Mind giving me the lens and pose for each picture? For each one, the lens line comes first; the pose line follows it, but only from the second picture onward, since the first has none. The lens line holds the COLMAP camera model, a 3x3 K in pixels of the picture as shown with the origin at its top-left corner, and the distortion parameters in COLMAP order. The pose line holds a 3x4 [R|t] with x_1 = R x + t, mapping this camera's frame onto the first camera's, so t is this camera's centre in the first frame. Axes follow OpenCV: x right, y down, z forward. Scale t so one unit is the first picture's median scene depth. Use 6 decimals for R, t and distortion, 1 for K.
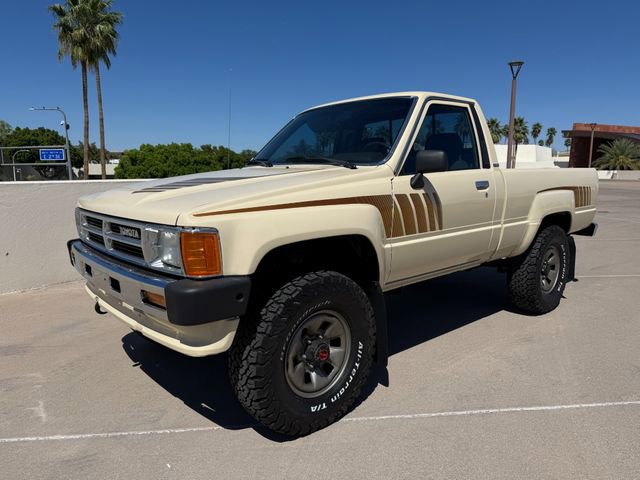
lens RADIAL K [[451.1, 0, 321.6], [0, 451.1, 236.4], [0, 0, 1]] dist [0.020440, -0.025318]
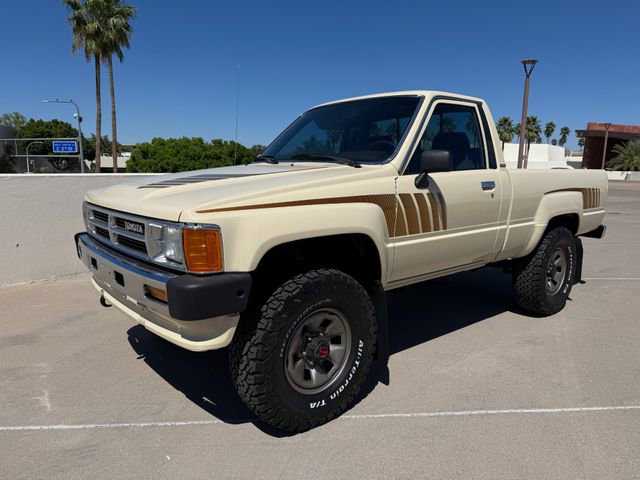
lens RADIAL K [[451.1, 0, 322.0], [0, 451.1, 236.0], [0, 0, 1]] dist [0.020440, -0.025318]
pose [[0.999648, 0.018568, -0.018926, 0.013855], [-0.018421, 0.999799, 0.007899, -0.004317], [0.019069, -0.007547, 0.999790, -0.004423]]
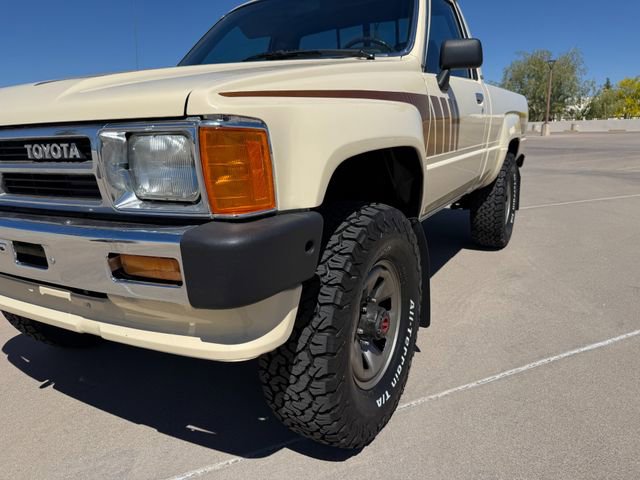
lens RADIAL K [[451.1, 0, 315.6], [0, 451.1, 243.9], [0, 0, 1]] dist [0.020440, -0.025318]
pose [[0.951599, -0.101710, 0.290026, -0.262337], [0.073880, 0.991685, 0.105371, 0.056358], [-0.298332, -0.078844, 0.951200, 0.359388]]
